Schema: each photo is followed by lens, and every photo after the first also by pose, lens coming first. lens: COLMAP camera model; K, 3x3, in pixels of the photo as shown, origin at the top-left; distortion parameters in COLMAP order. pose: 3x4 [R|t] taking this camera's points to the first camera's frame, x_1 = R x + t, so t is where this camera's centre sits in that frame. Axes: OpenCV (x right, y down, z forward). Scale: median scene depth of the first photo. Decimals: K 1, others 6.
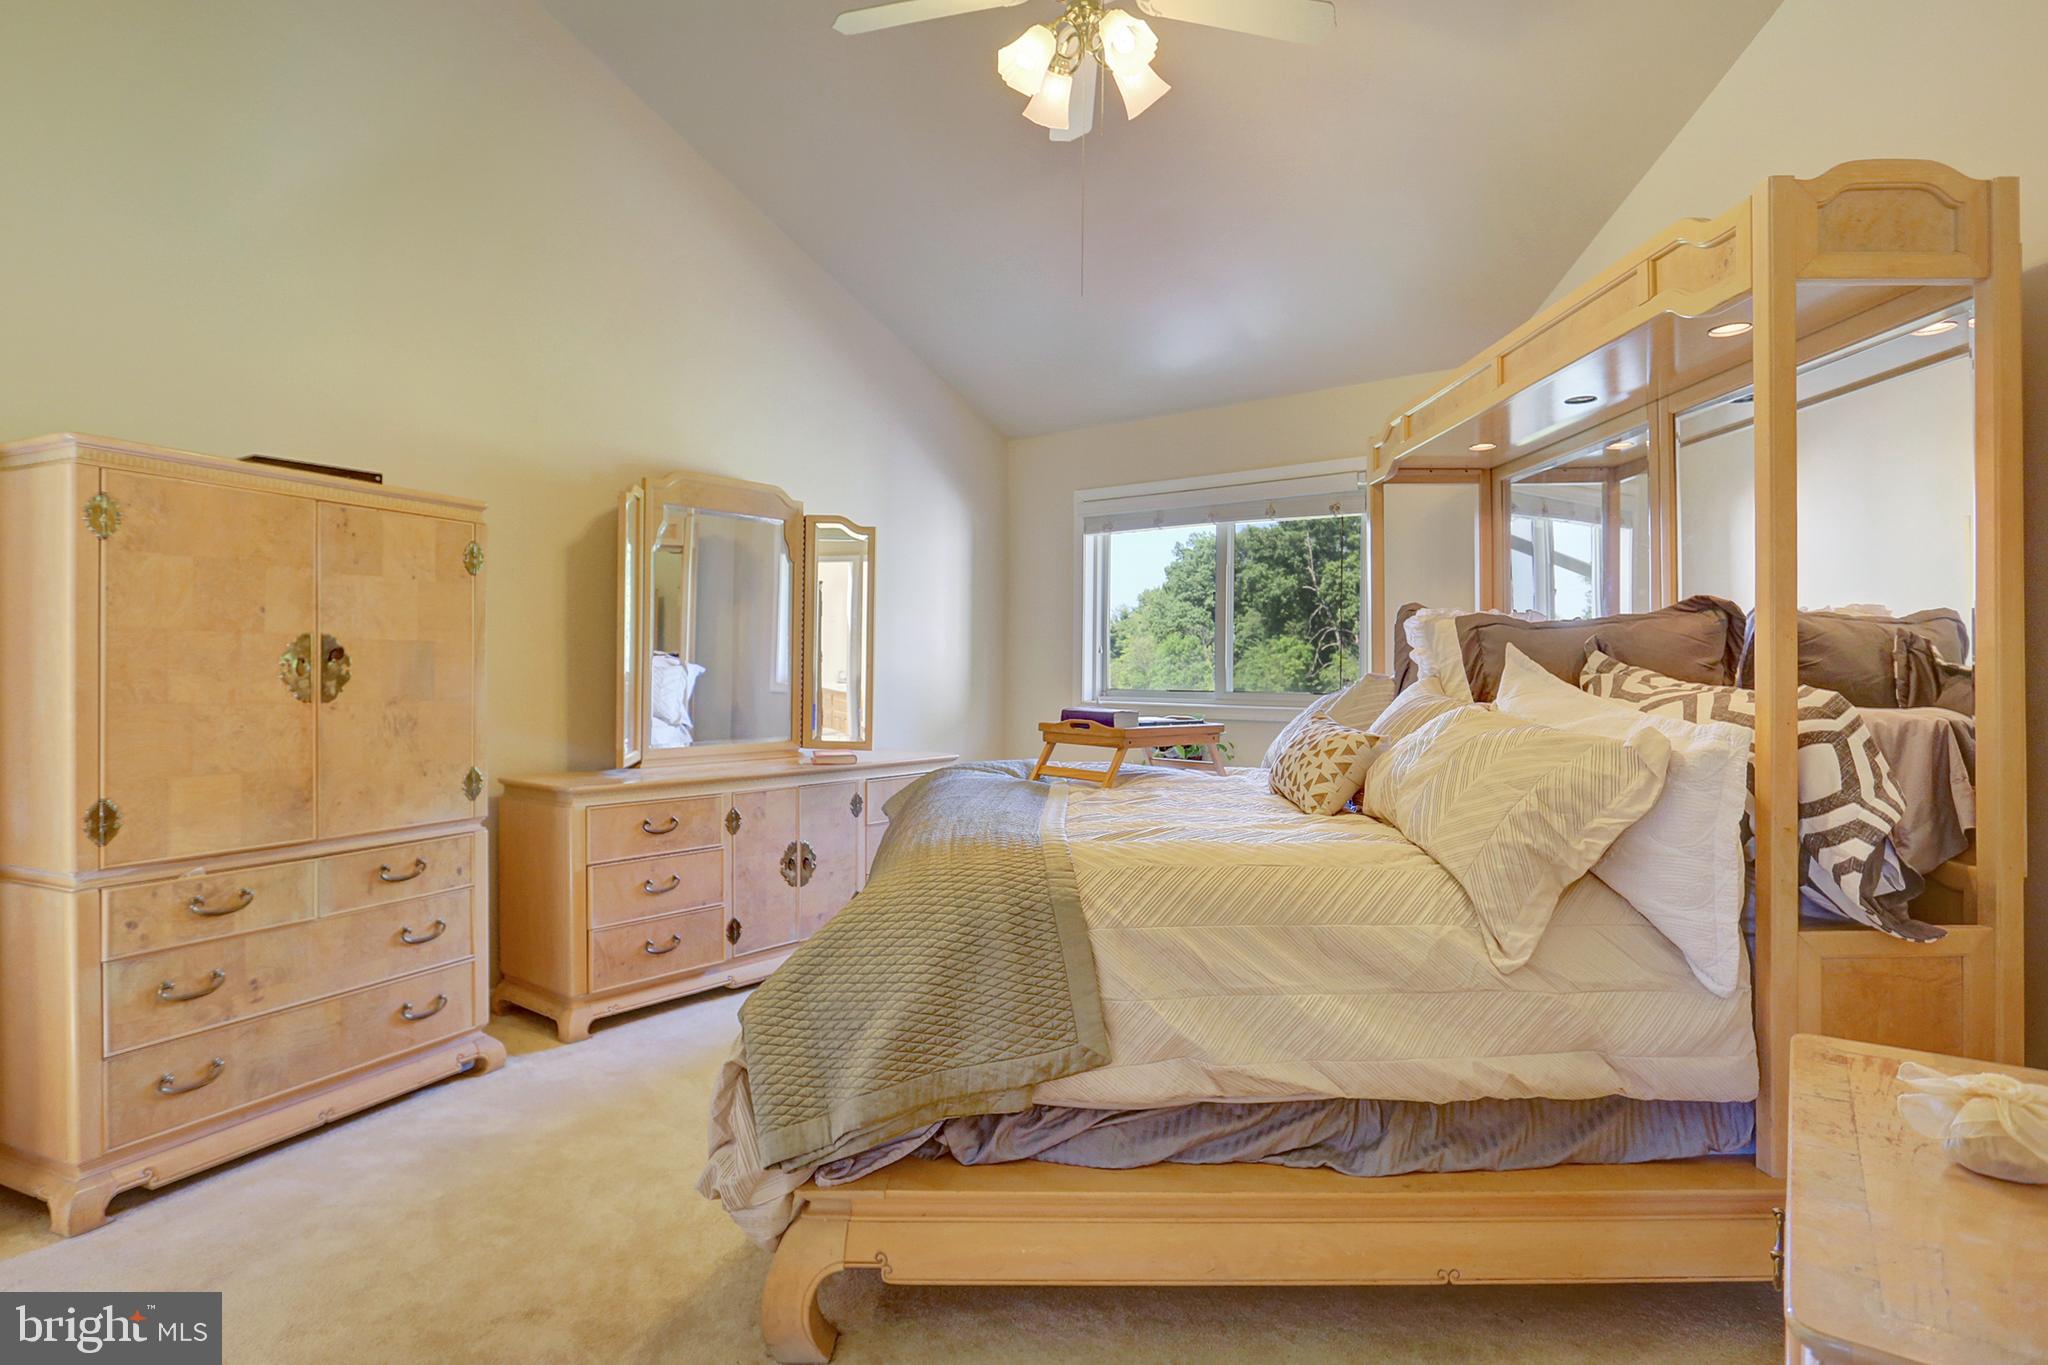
lens RADIAL K [[1060.5, 0, 1029.6], [0, 1060.5, 672.1], [0, 0, 1]] dist [-0.035553, 0.000244]
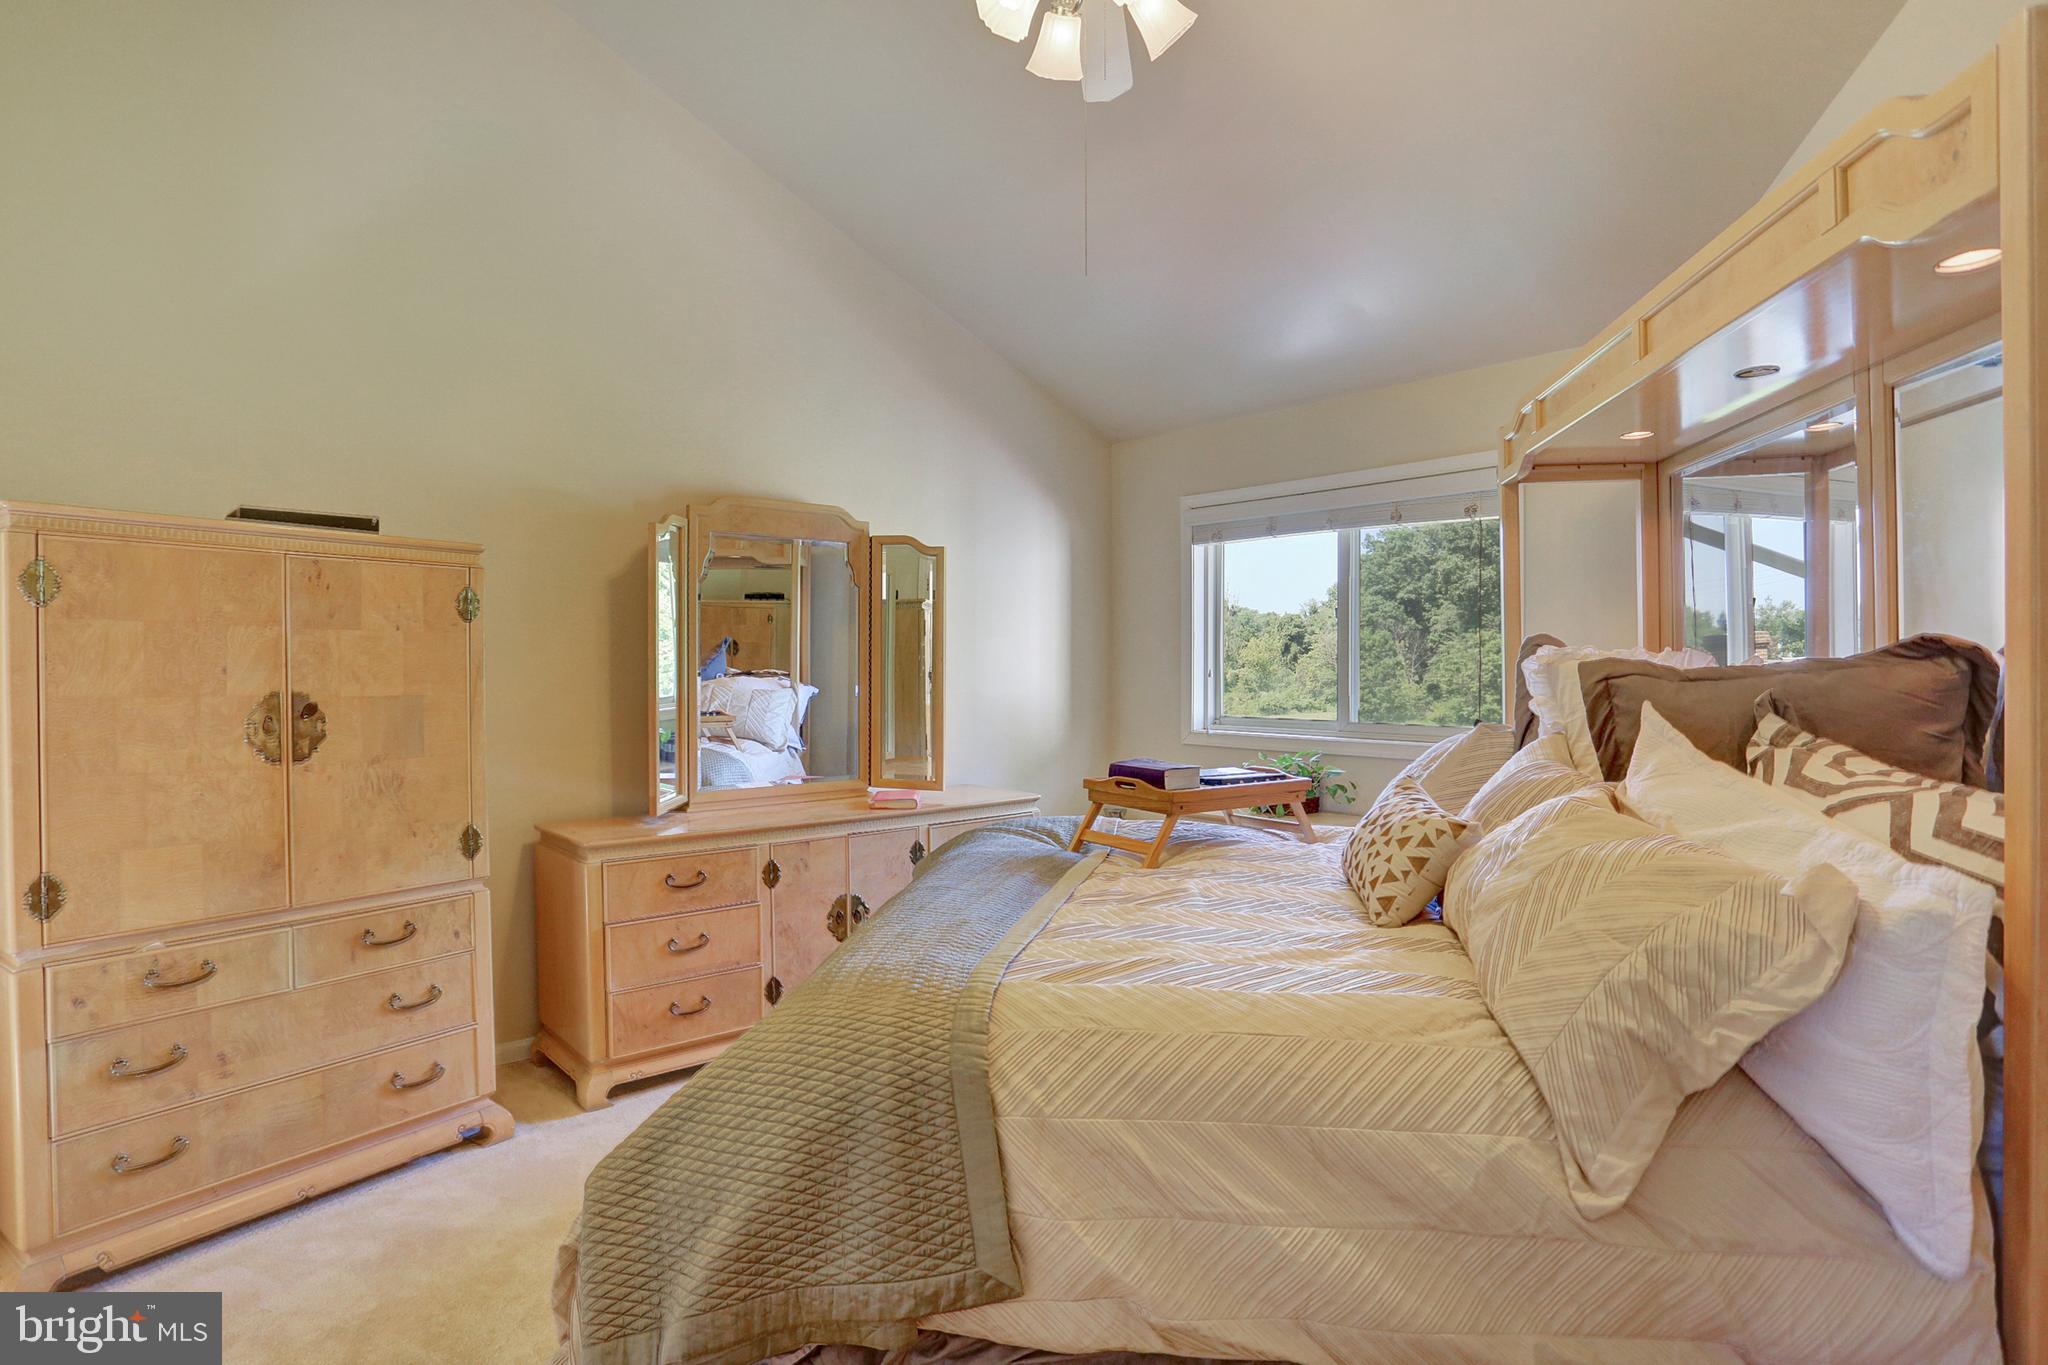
lens RADIAL K [[1053.7, 0, 1021.9], [0, 1053.7, 674.1], [0, 0, 1]] dist [-0.072359, 0.022316]
pose [[0.983124, -0.006492, -0.182824, 0.159885], [0.007405, 0.999963, 0.004313, -0.056006], [0.182789, -0.005594, 0.983136, 0.210796]]
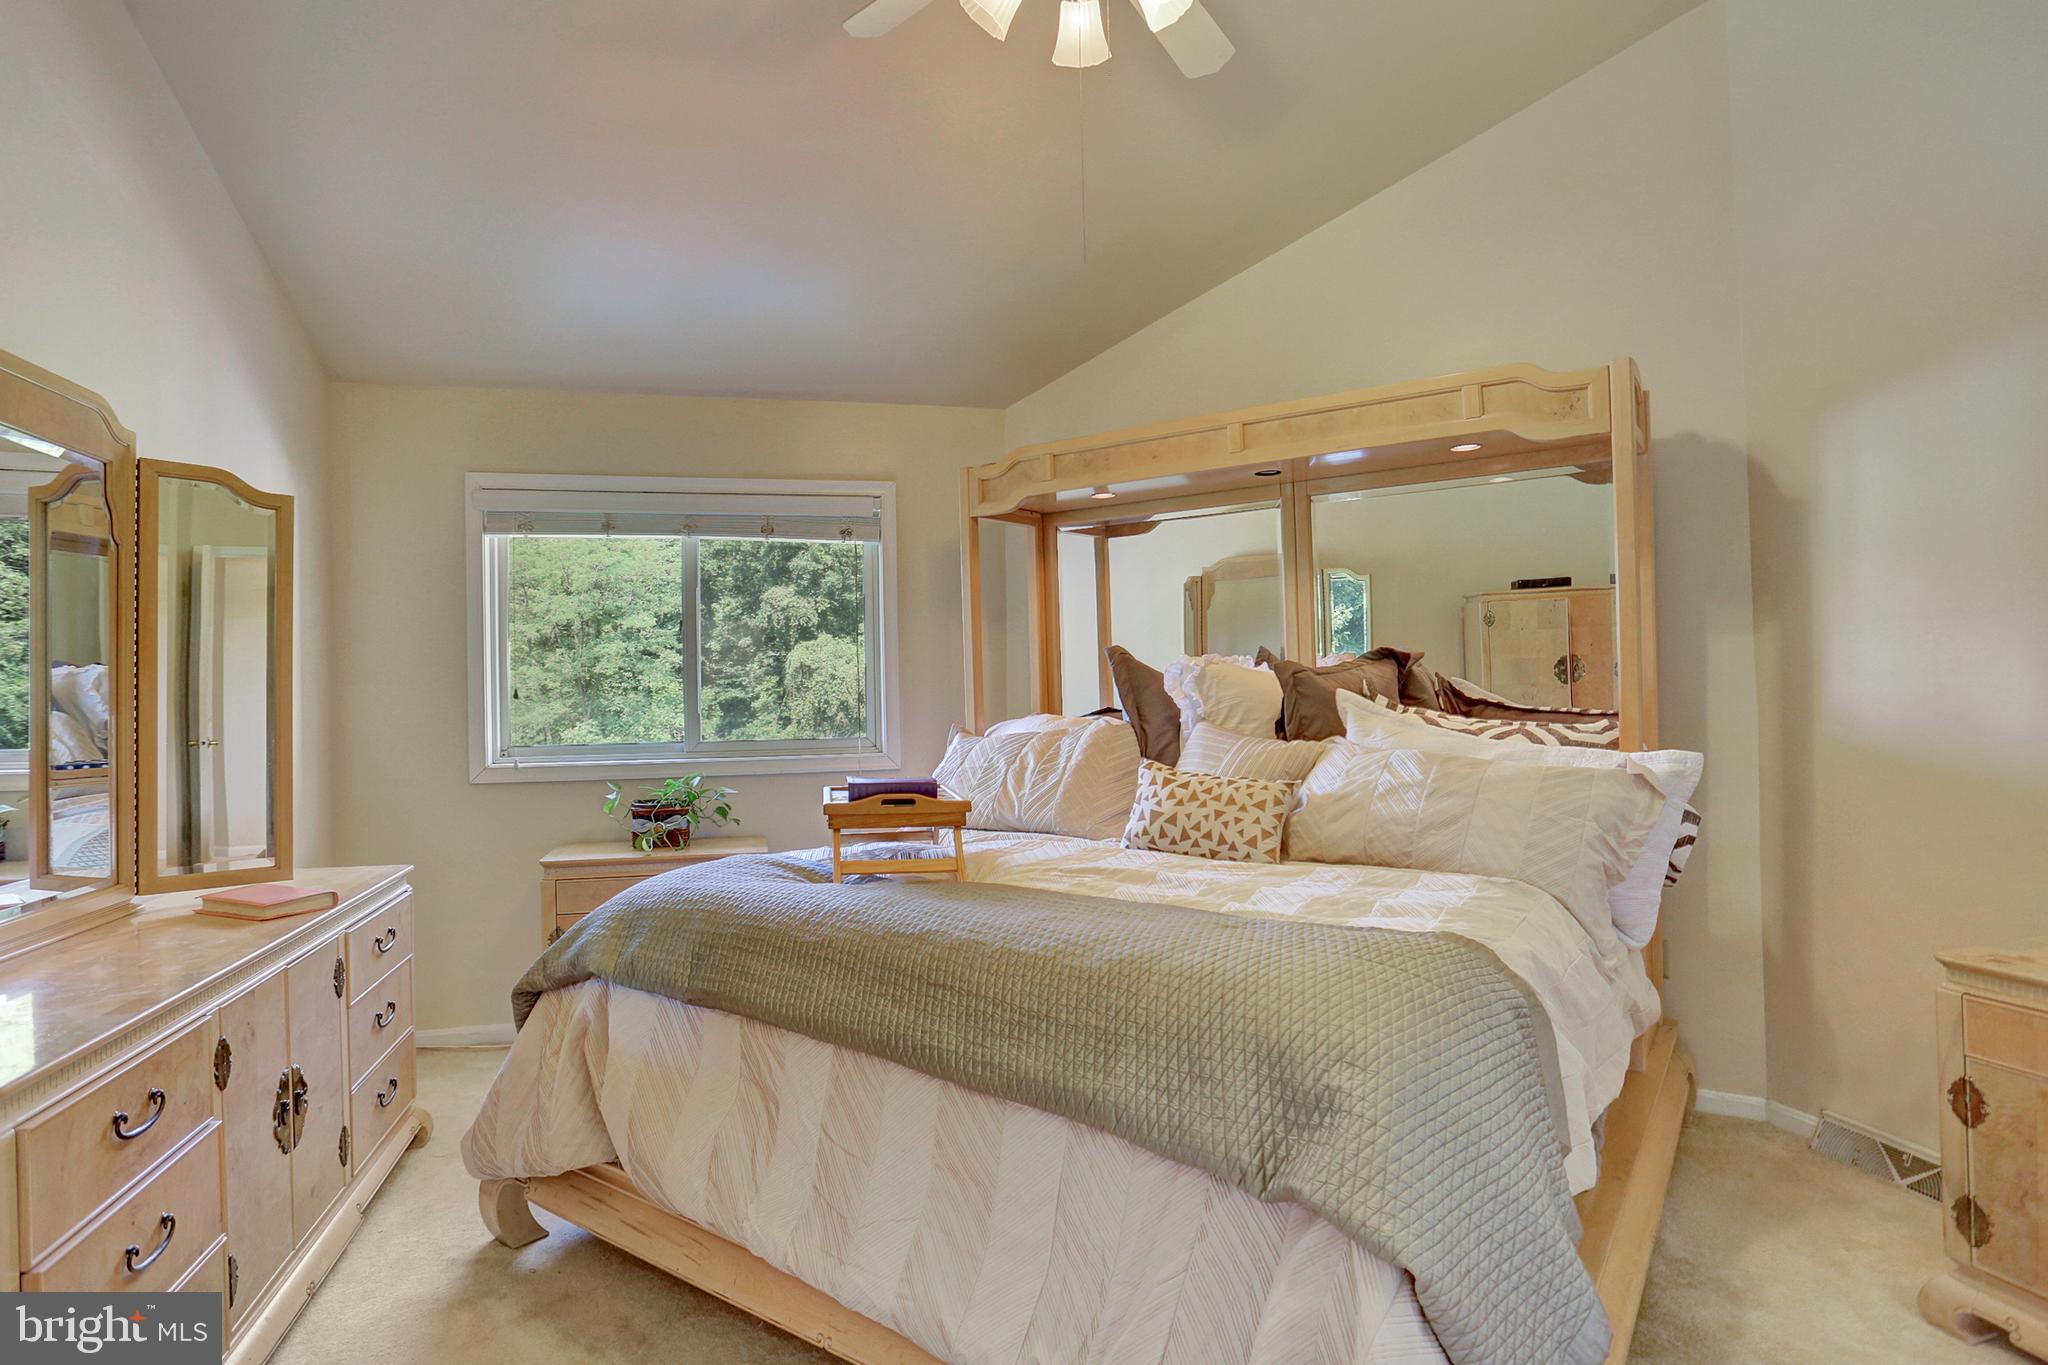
lens RADIAL K [[1060.5, 0, 1029.6], [0, 1060.5, 672.1], [0, 0, 1]] dist [-0.035553, 0.000244]
pose [[0.596157, -0.011863, 0.802780, -0.670243], [0.026942, 0.999623, -0.005236, -0.049437], [-0.802416, 0.024750, 0.596252, 0.618878]]
